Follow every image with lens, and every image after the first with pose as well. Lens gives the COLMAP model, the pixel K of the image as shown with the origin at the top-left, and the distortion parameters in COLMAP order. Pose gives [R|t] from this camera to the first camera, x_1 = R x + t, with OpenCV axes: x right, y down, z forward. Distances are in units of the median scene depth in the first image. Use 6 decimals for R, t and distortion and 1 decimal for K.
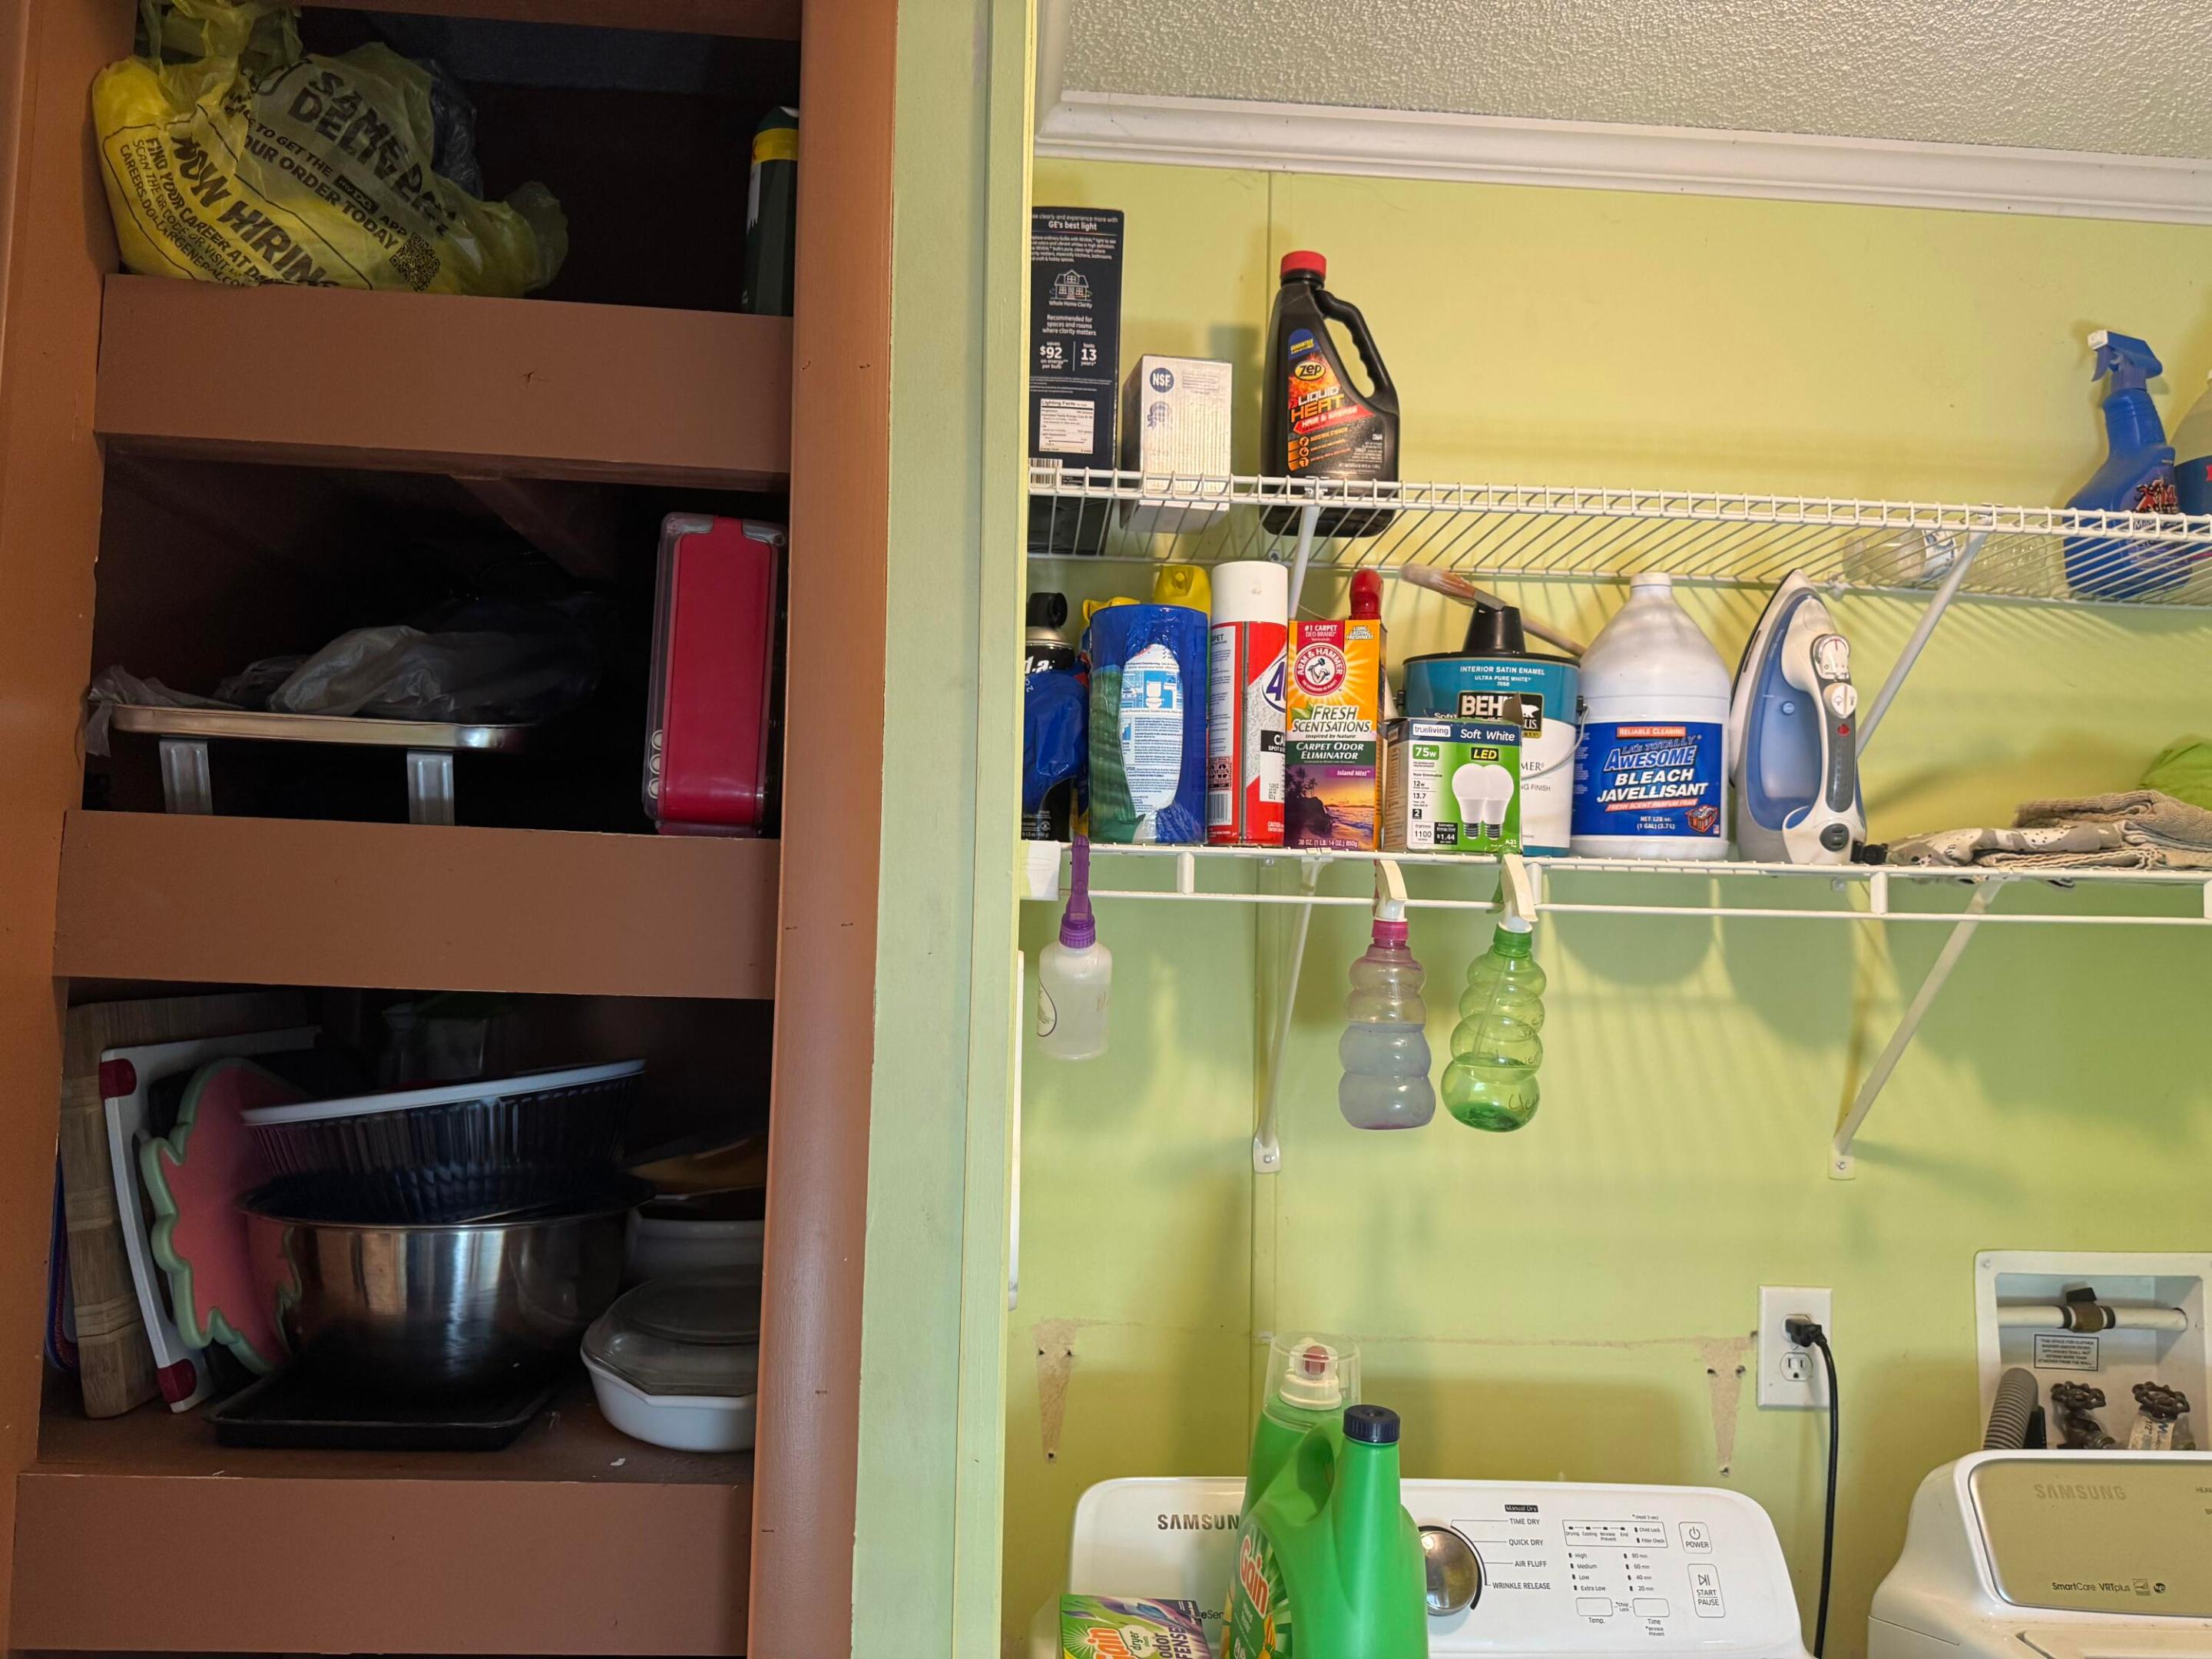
lens RADIAL K [[1569.8, 0, 1095.4], [0, 1569.8, 807.9], [0, 0, 1]] dist [0.036514, -0.054870]
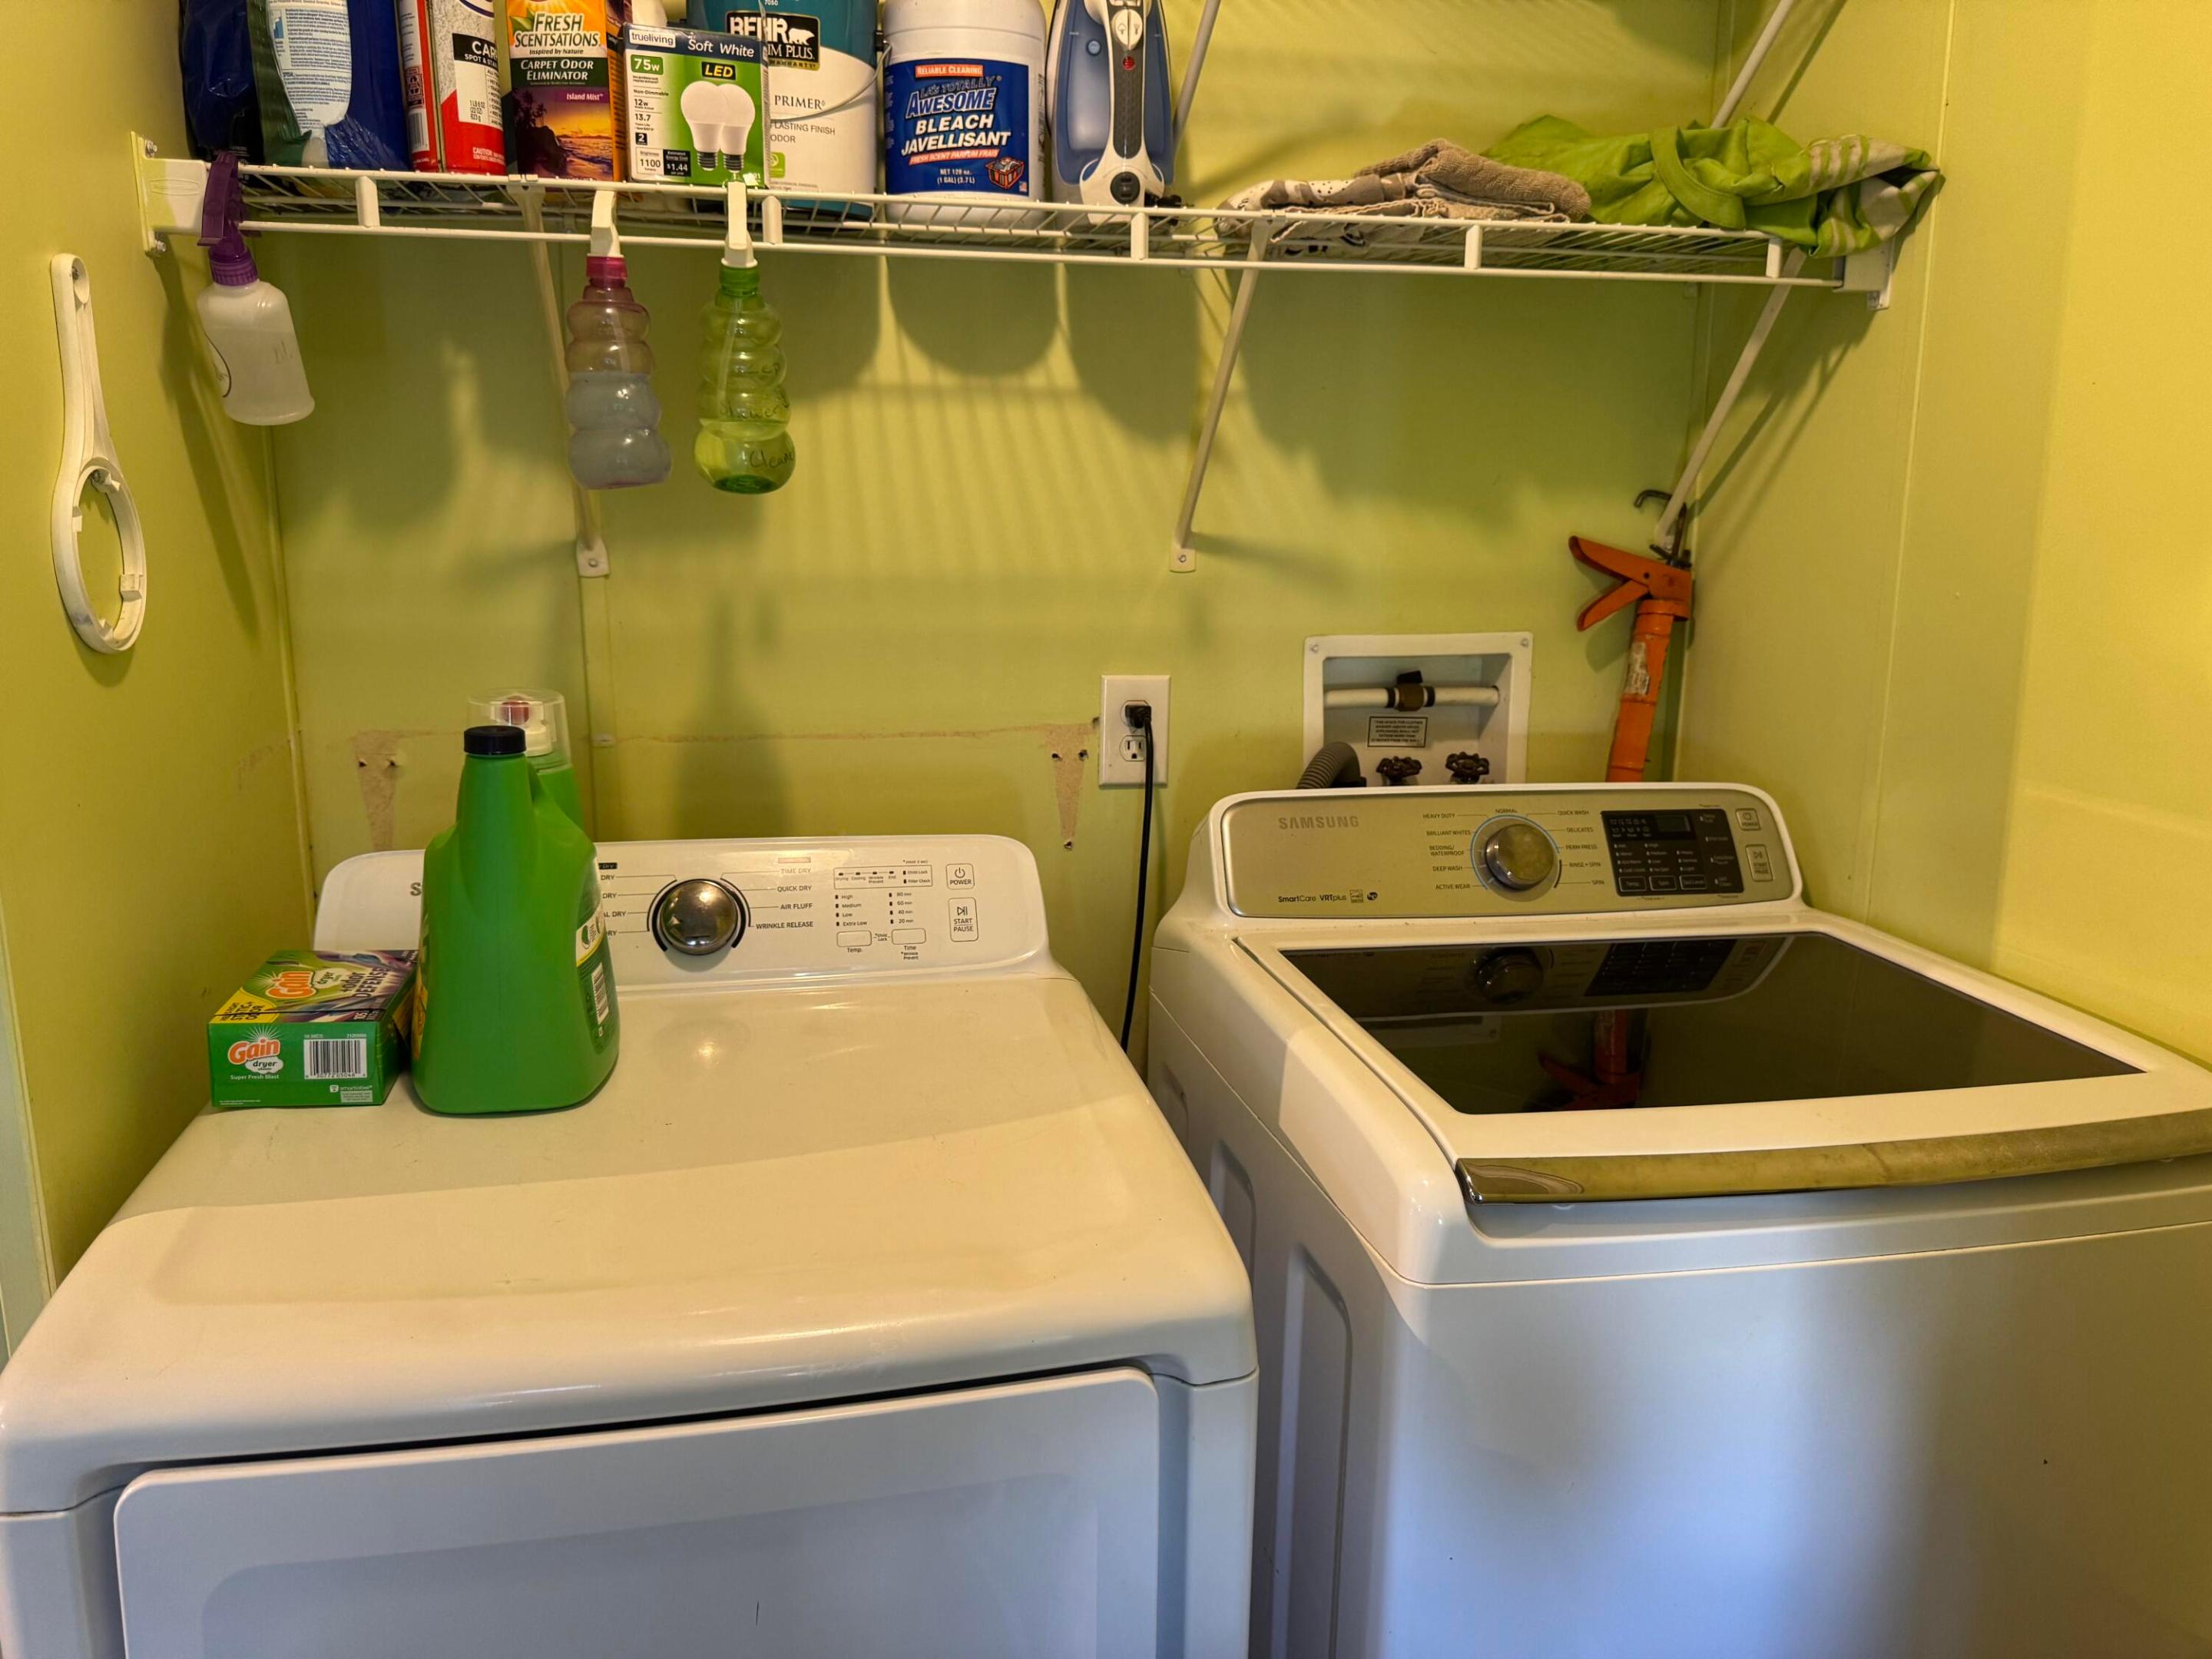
lens RADIAL K [[1569.8, 0, 1101.4], [0, 1569.8, 830.1], [0, 0, 1]] dist [0.036514, -0.054870]
pose [[0.984888, -0.053665, 0.164666, 0.280411], [0.004298, 0.958062, 0.286530, 0.119427], [-0.173137, -0.281492, 0.943814, -0.009284]]
